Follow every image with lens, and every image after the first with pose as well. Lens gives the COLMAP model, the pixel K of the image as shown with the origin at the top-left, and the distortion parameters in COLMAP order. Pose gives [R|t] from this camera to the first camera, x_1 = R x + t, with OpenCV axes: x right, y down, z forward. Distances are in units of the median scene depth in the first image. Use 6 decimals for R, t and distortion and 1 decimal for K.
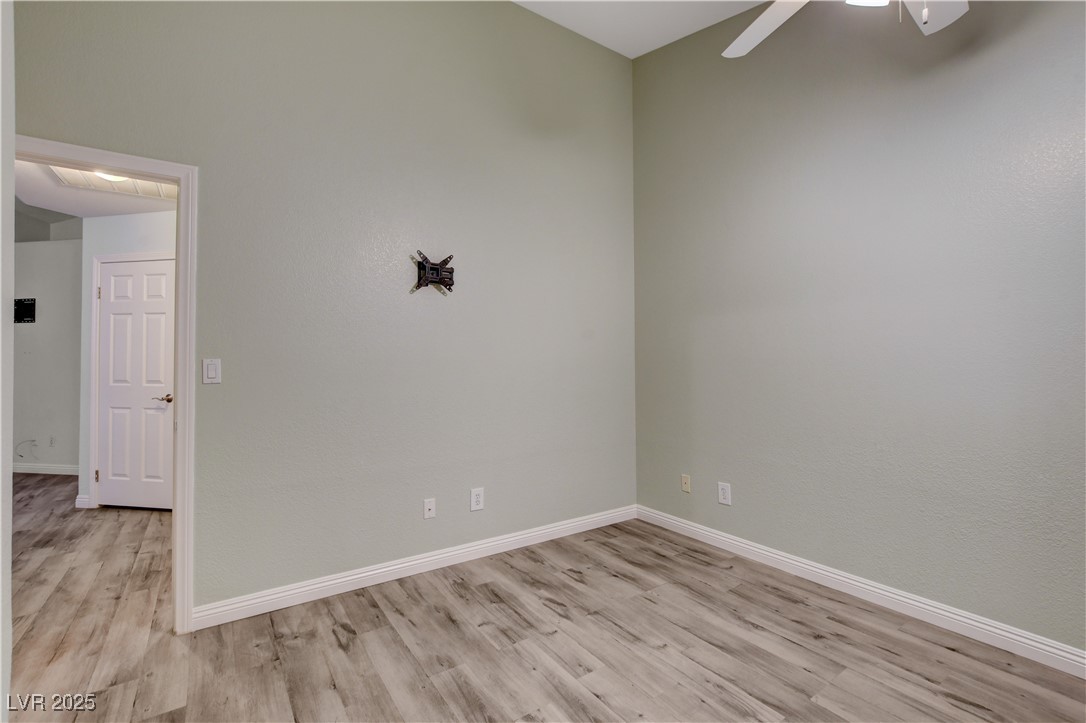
lens RADIAL K [[481.7, 0, 546.3], [0, 481.7, 351.4], [0, 0, 1]] dist [-0.005674, 0.000667]
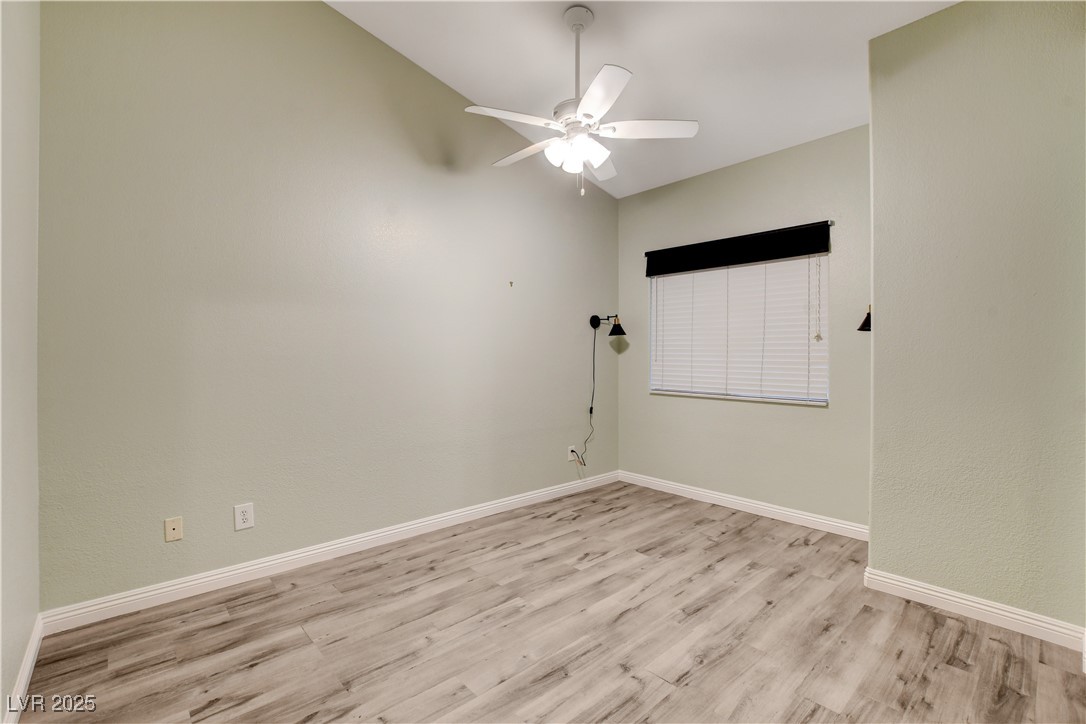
lens RADIAL K [[480.9, 0, 540.4], [0, 480.9, 357.6], [0, 0, 1]] dist [-0.015987, 0.000560]
pose [[-0.123573, -0.000409, 0.992335, -0.654607], [-0.020985, 0.999777, -0.002201, 0.010428], [-0.992114, -0.021096, -0.123555, 0.744484]]
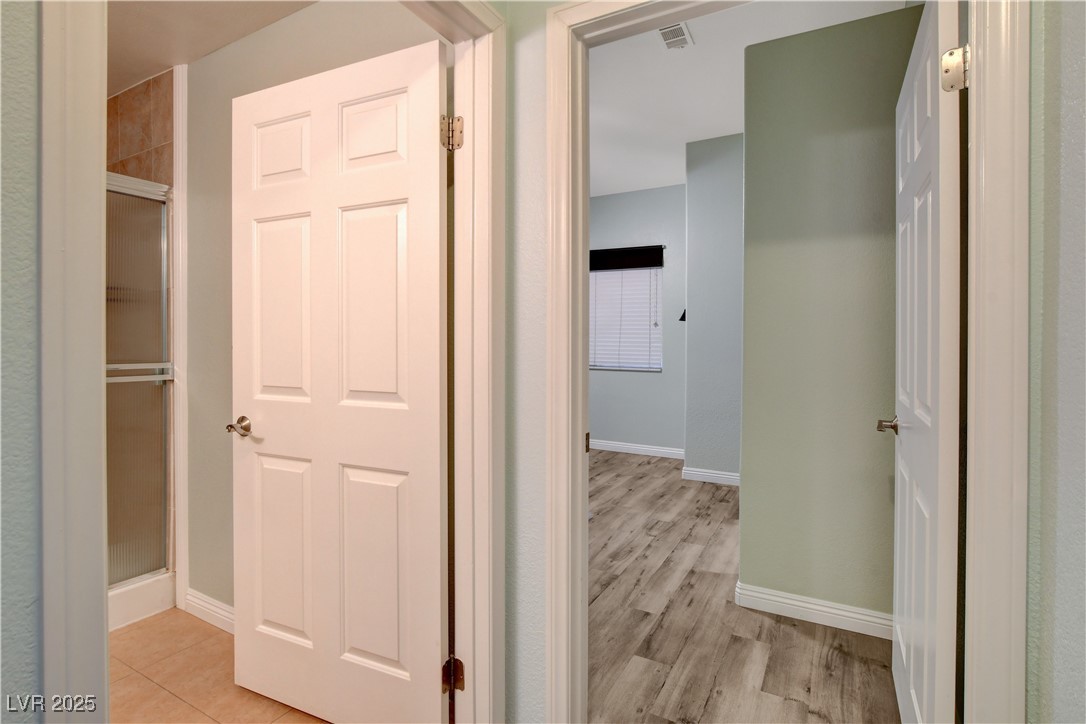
lens RADIAL K [[538.3, 0, 544.1], [0, 538.3, 341.5], [0, 0, 1]] dist [-0.001491, -0.000426]
pose [[-0.439446, -0.005252, 0.898254, -1.202651], [-0.021265, 0.999763, -0.004558, 0.024255], [-0.898017, -0.021104, -0.439454, 1.187501]]
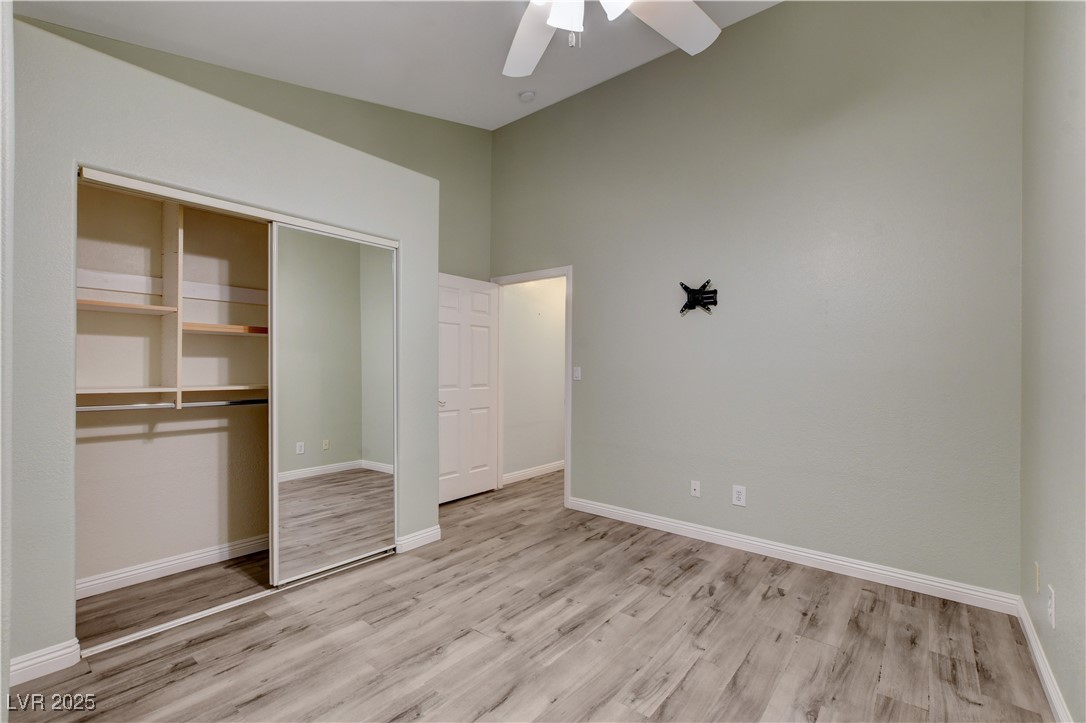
lens RADIAL K [[475.0, 0, 543.0], [0, 475.0, 361.5], [0, 0, 1]] dist [-0.018924, 0.003045]
pose [[0.270949, -0.005201, -0.962580, 0.930292], [0.012677, 0.999918, -0.001834, -0.003395], [0.962510, -0.011705, 0.270992, 0.337222]]
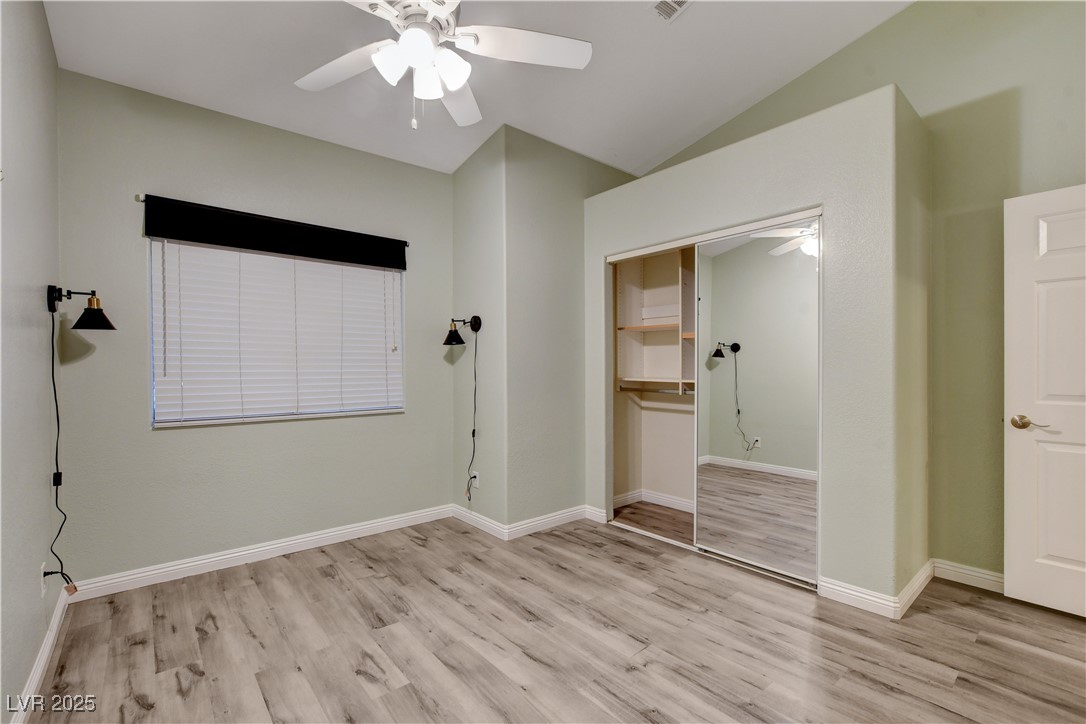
lens RADIAL K [[477.6, 0, 542.1], [0, 477.6, 368.8], [0, 0, 1]] dist [-0.020219, 0.005689]
pose [[-0.995891, 0.012167, -0.089739, 0.290761], [0.013329, 0.999835, -0.012353, 0.019908], [0.089574, -0.013498, -0.995889, 1.266333]]
